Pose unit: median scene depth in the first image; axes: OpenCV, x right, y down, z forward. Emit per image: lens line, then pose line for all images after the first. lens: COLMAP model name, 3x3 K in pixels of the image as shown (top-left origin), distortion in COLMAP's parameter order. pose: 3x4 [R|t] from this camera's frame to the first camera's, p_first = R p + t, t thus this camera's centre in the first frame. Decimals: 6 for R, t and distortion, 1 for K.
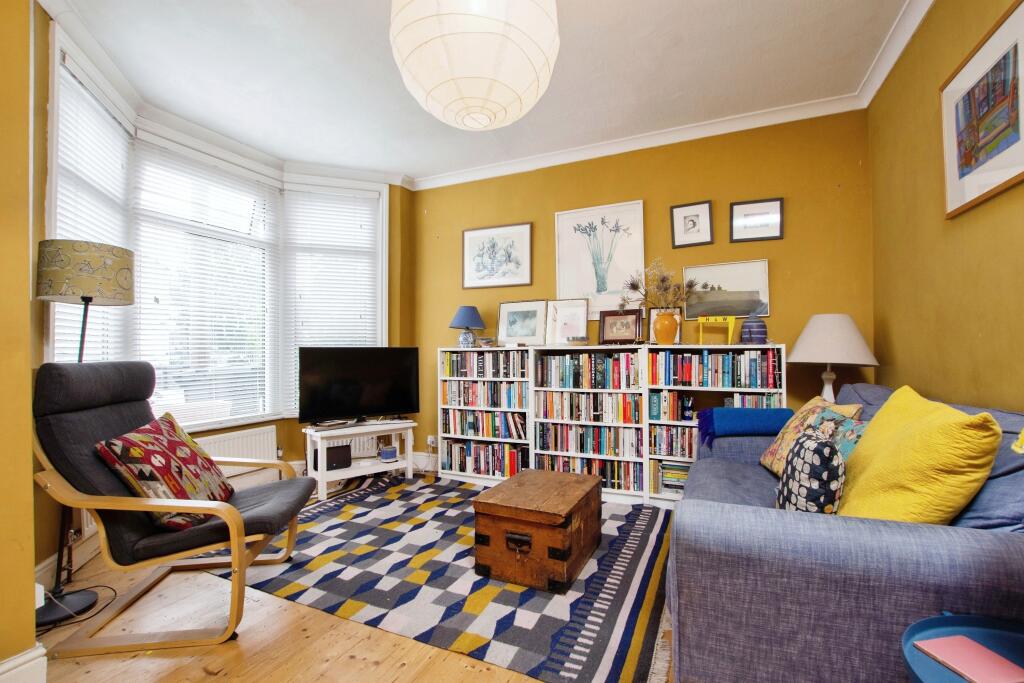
lens RADIAL K [[461.6, 0, 516.4], [0, 461.6, 342.6], [0, 0, 1]] dist [-0.031141, 0.002446]
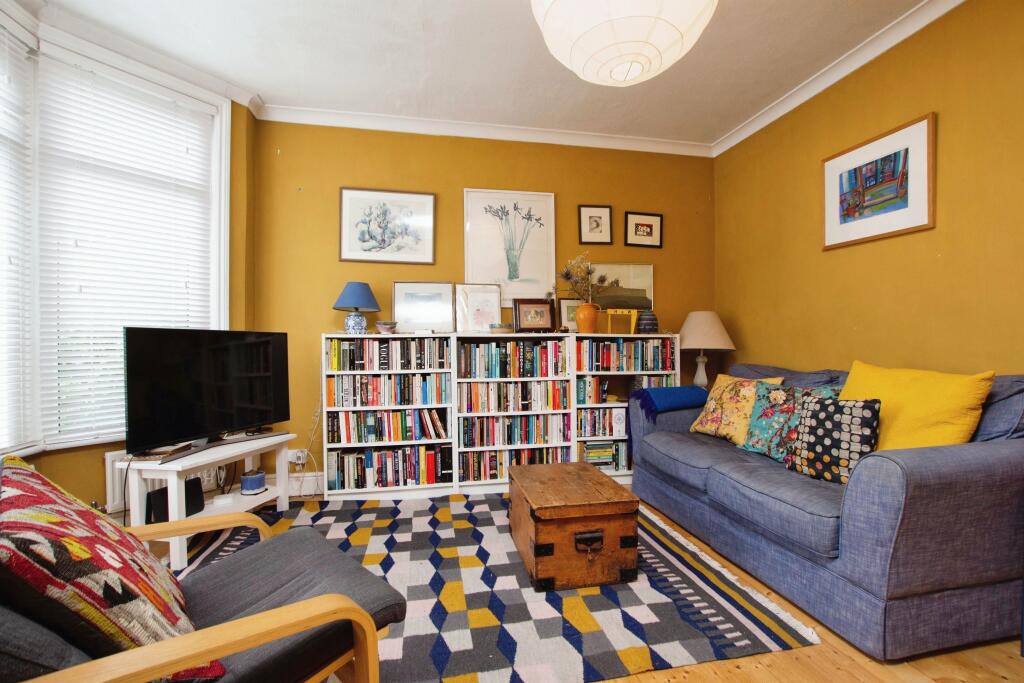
lens RADIAL K [[461.6, 0, 517.7], [0, 461.6, 342.4], [0, 0, 1]] dist [-0.031141, 0.002446]
pose [[0.801996, 0.006132, 0.597297, -0.432755], [-0.013217, 0.999885, 0.007481, 0.018964], [-0.597183, -0.013894, 0.801985, 0.227499]]
